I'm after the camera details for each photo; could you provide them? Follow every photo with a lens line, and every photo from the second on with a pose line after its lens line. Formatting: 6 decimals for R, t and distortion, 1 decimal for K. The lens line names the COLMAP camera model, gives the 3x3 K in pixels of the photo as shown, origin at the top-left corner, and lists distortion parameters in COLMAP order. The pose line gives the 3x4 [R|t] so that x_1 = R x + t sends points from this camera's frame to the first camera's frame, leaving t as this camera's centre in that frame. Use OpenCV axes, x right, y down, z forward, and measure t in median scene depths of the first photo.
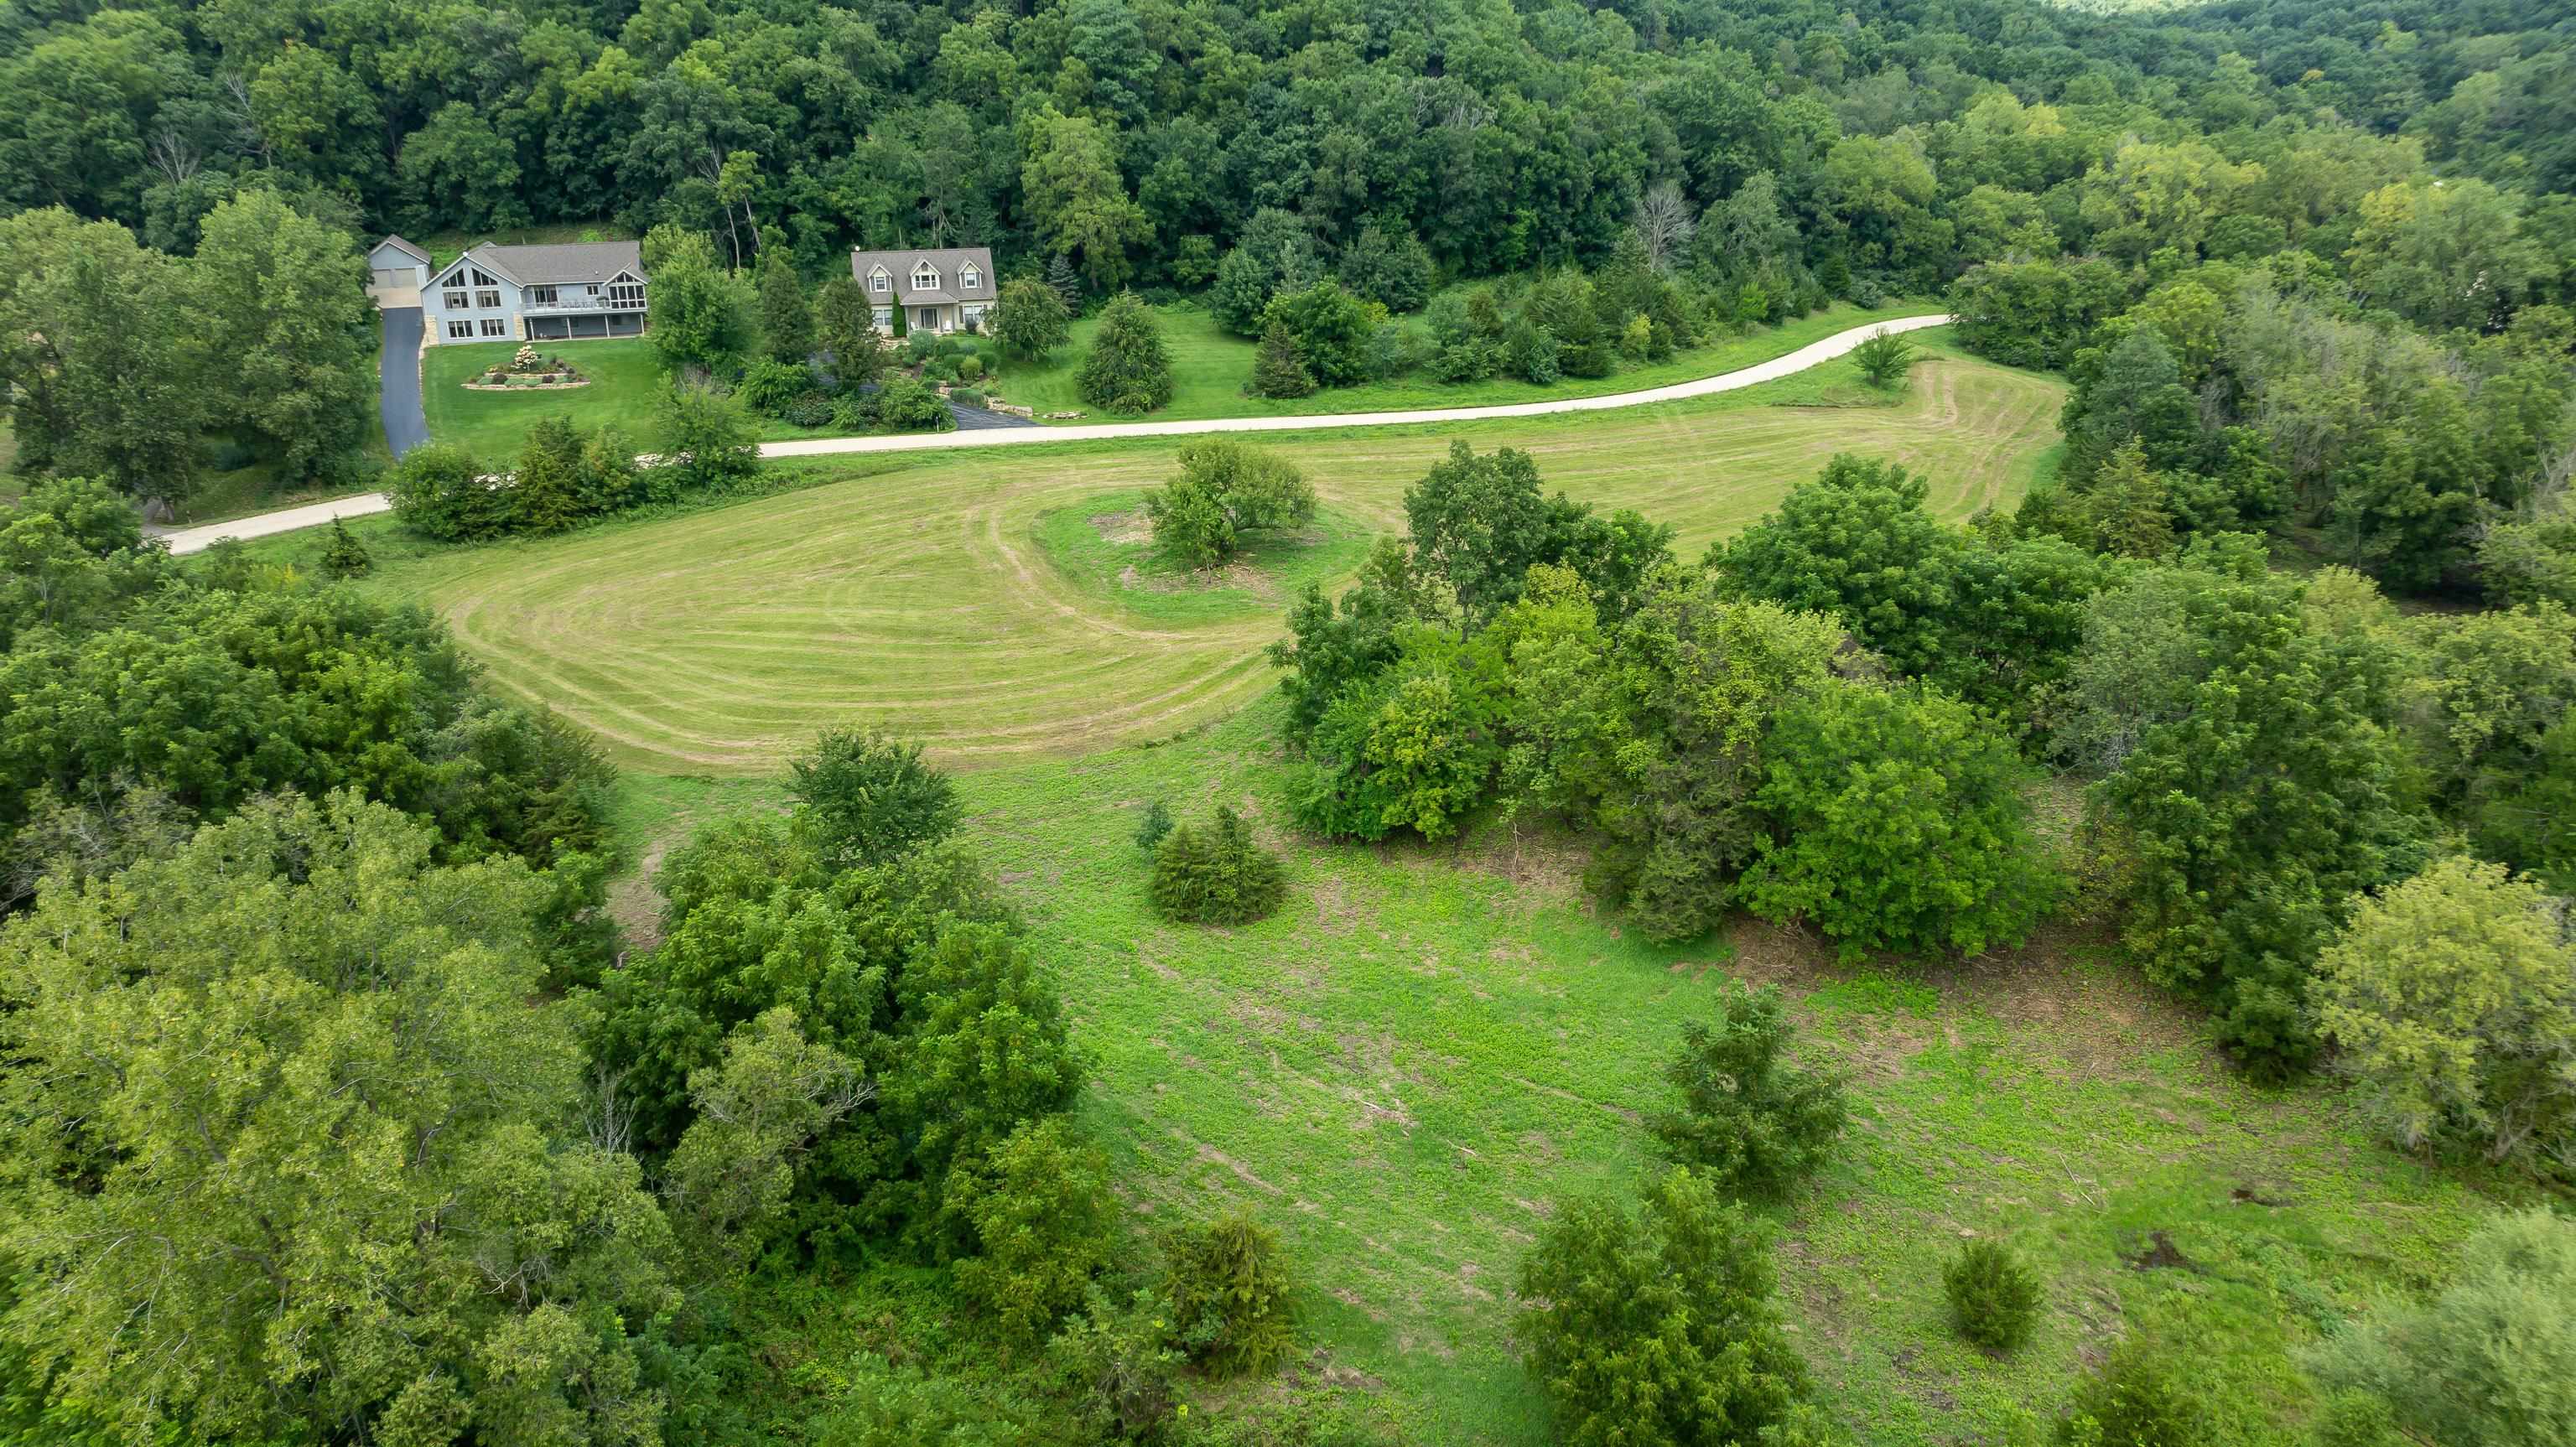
lens RADIAL K [[1816.5, 0, 1288.0], [0, 1816.5, 723.5], [0, 0, 1]] dist [-0.019638, -0.000440]
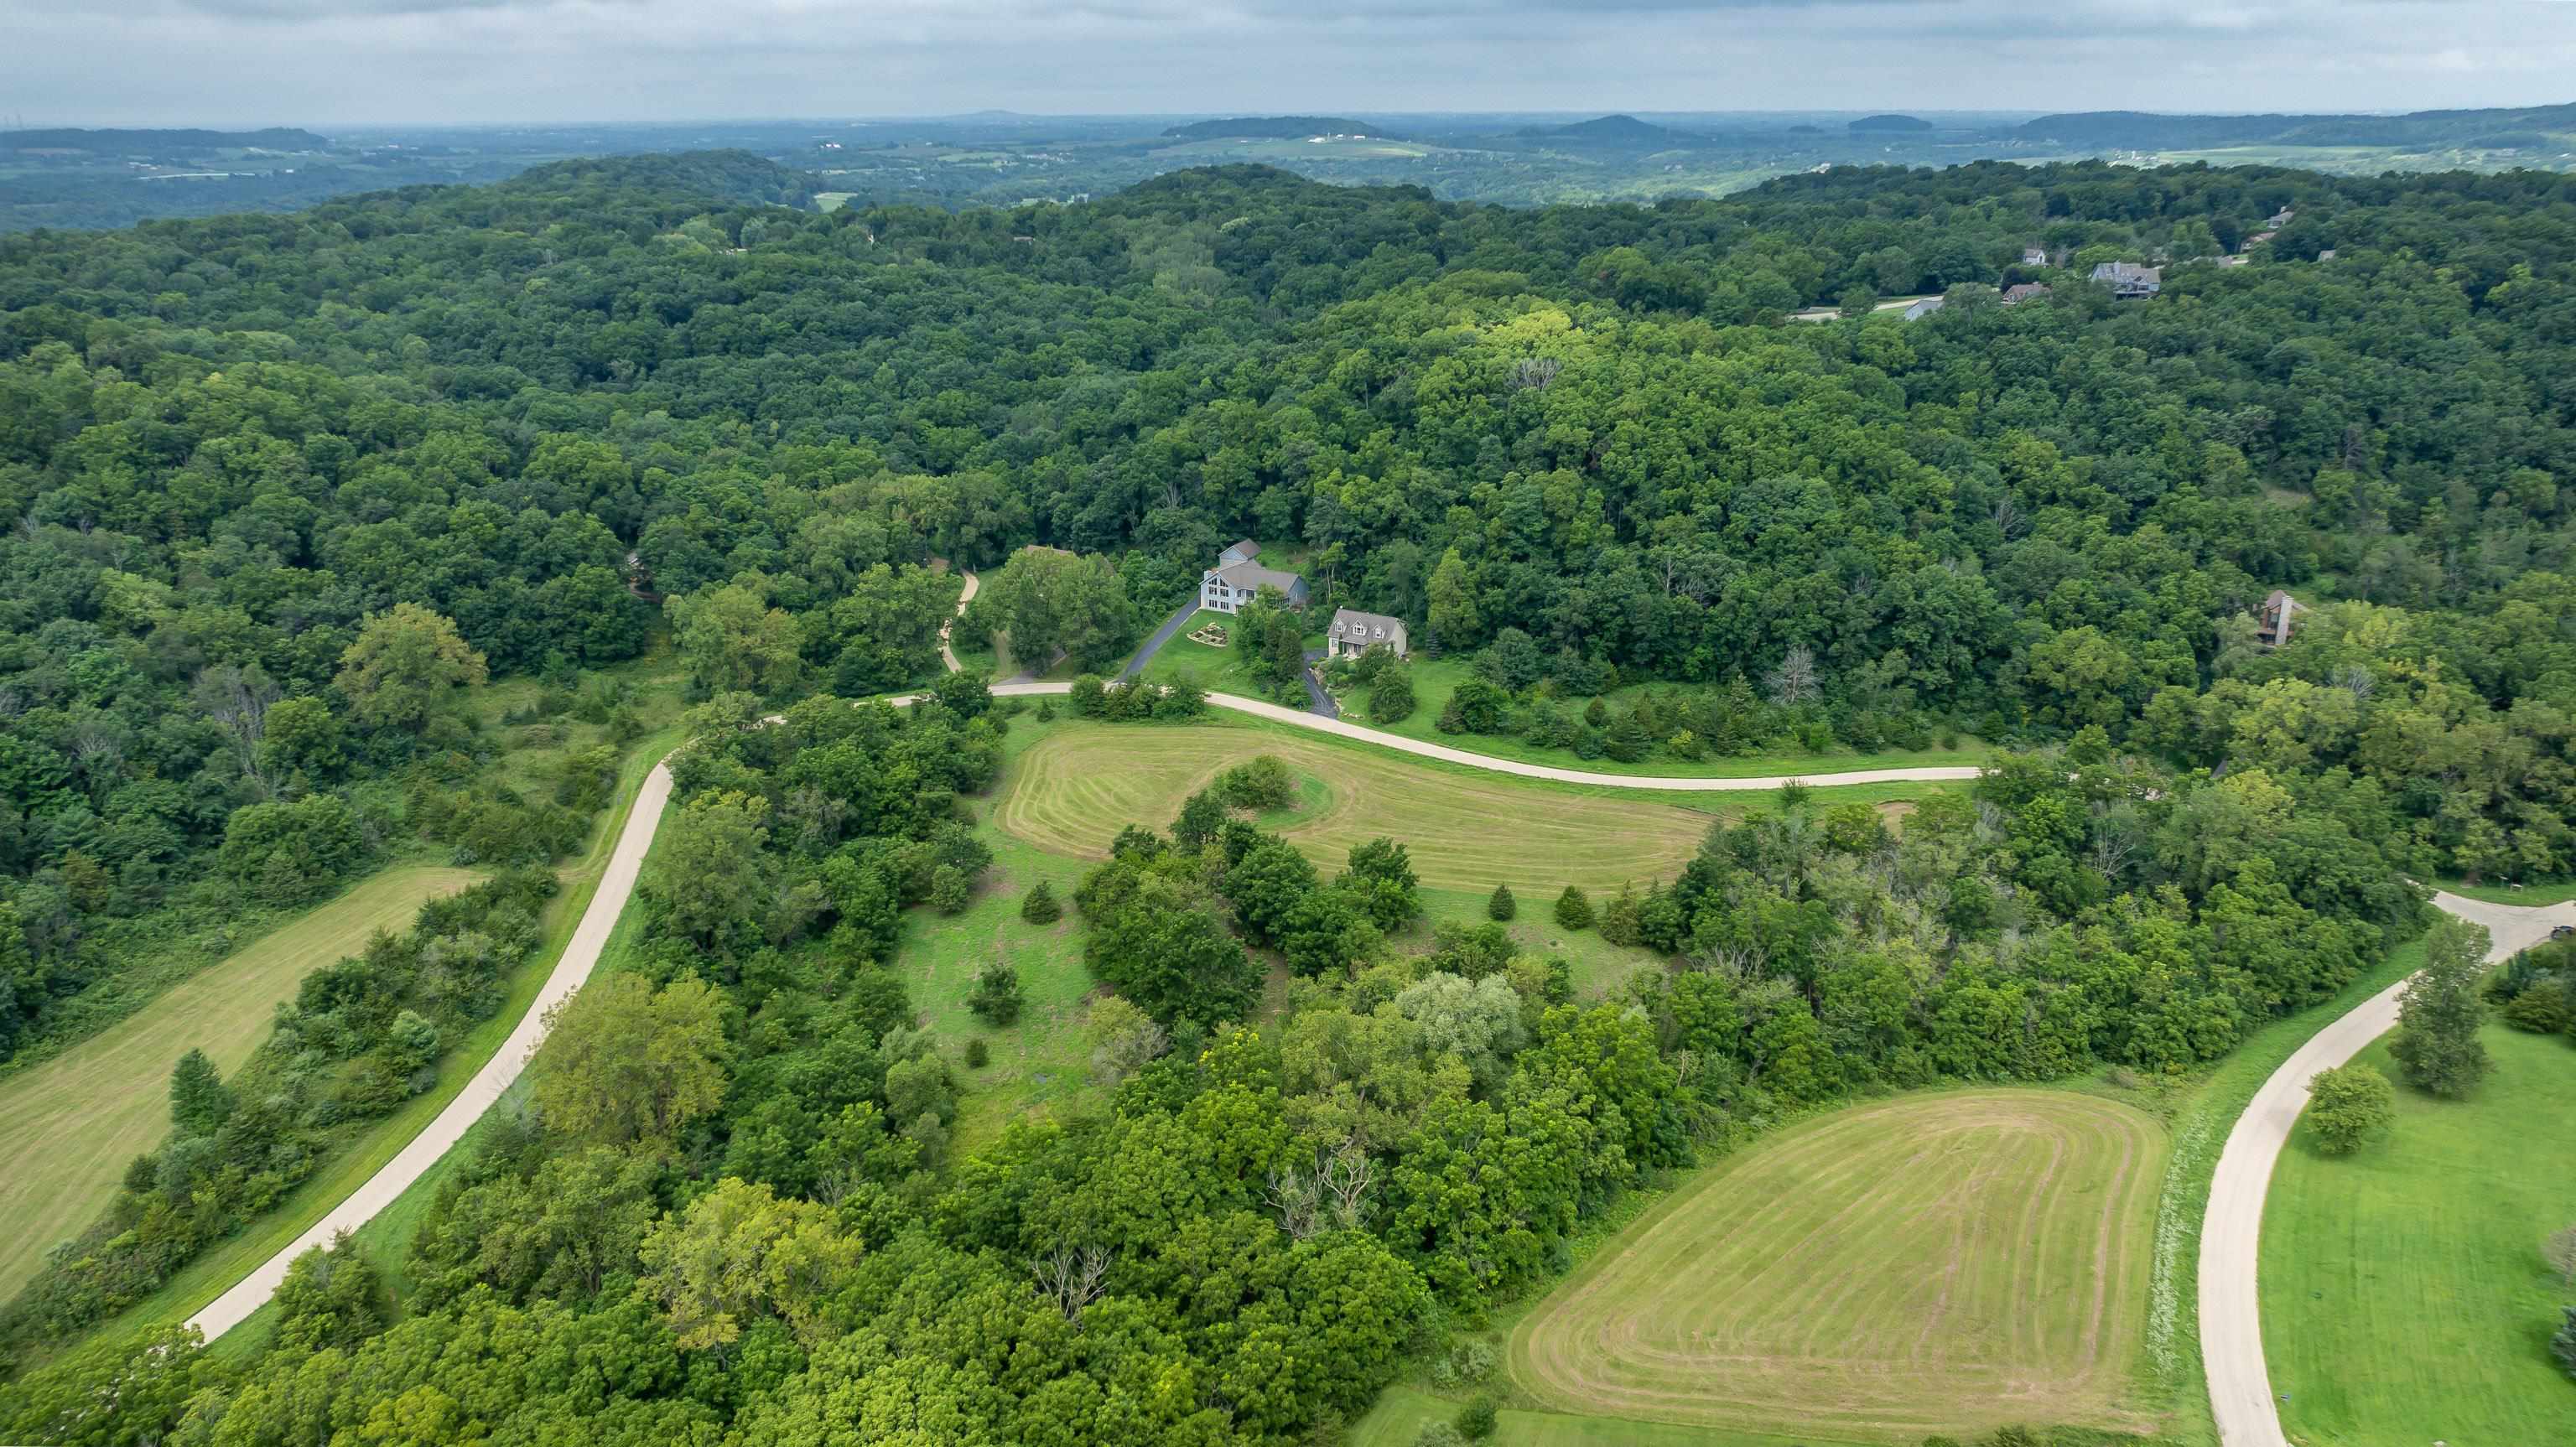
lens RADIAL K [[1837.7, 0, 1288.0], [0, 1837.7, 723.5], [0, 0, 1]] dist [-0.017064, -0.002206]
pose [[0.682704, 0.238801, -0.690572, 1.181094], [-0.256417, 0.963282, 0.079608, -0.290059], [0.684226, 0.122726, 0.718869, -0.497658]]
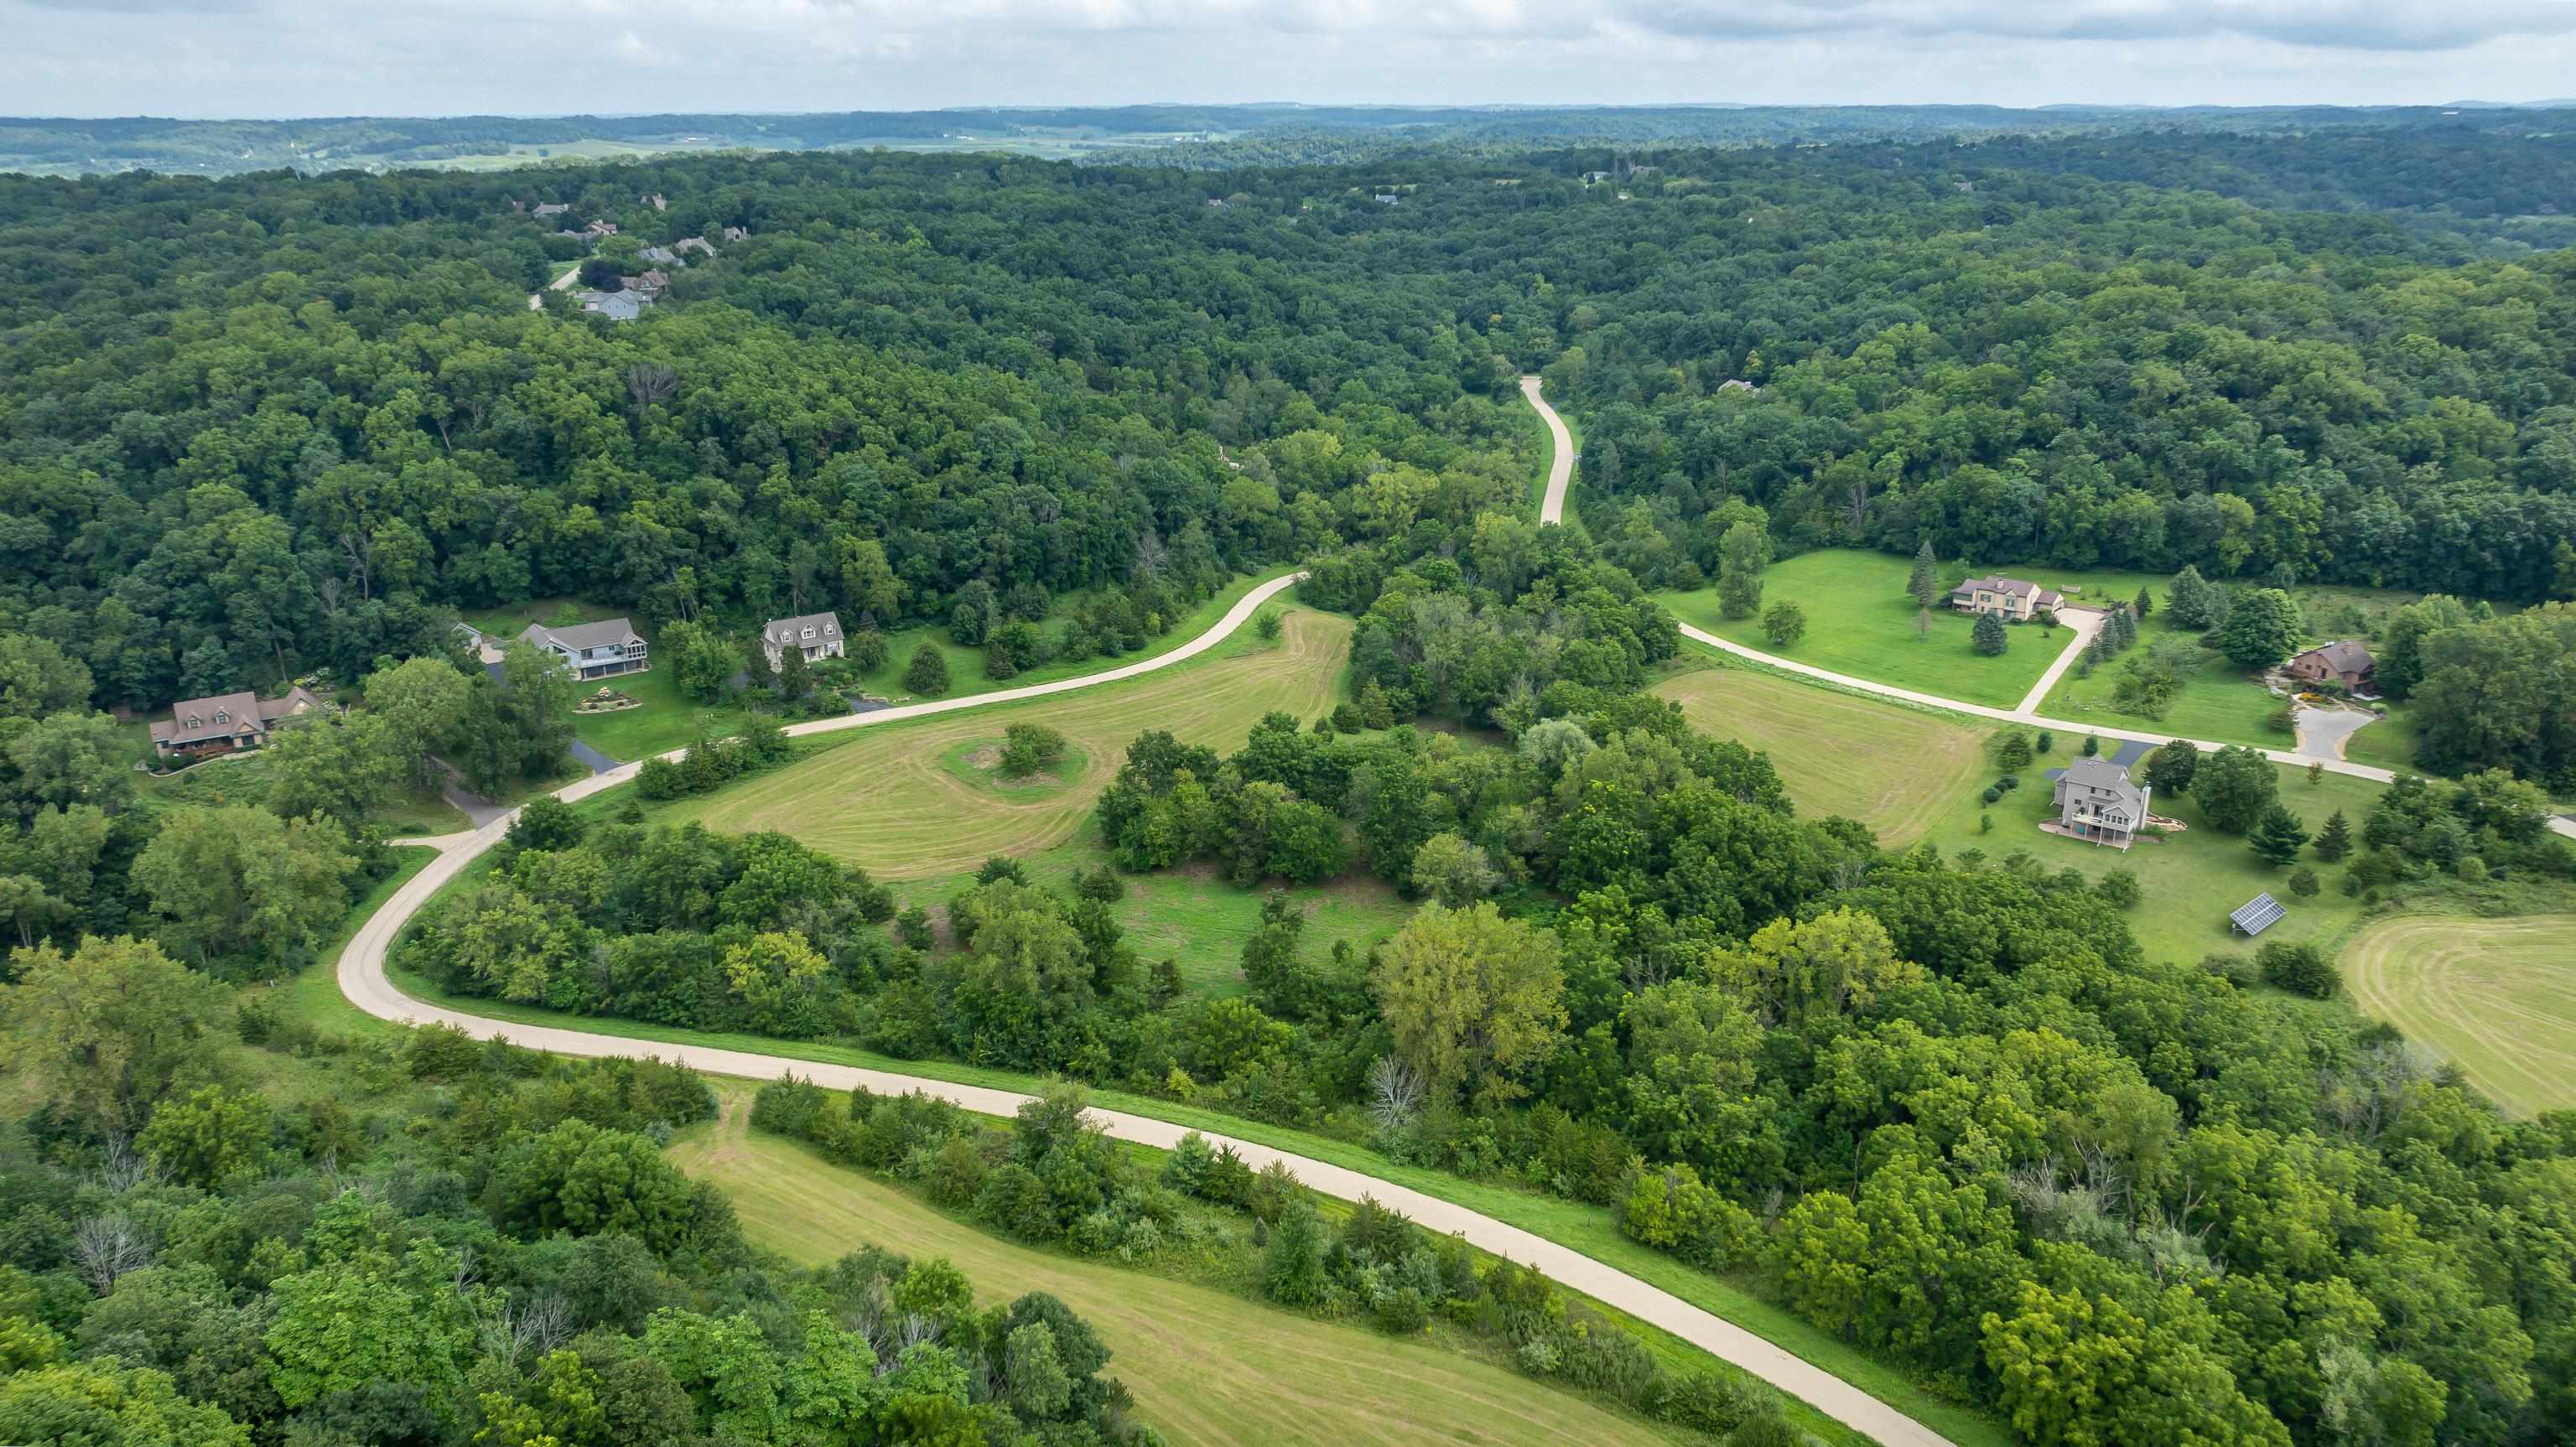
lens RADIAL K [[1837.7, 0, 1288.0], [0, 1837.7, 723.5], [0, 0, 1]] dist [-0.017064, -0.002206]
pose [[0.938894, -0.106784, 0.327223, -0.379808], [0.117570, 0.992976, -0.013300, -0.059591], [-0.323504, 0.050959, 0.944854, -1.070456]]
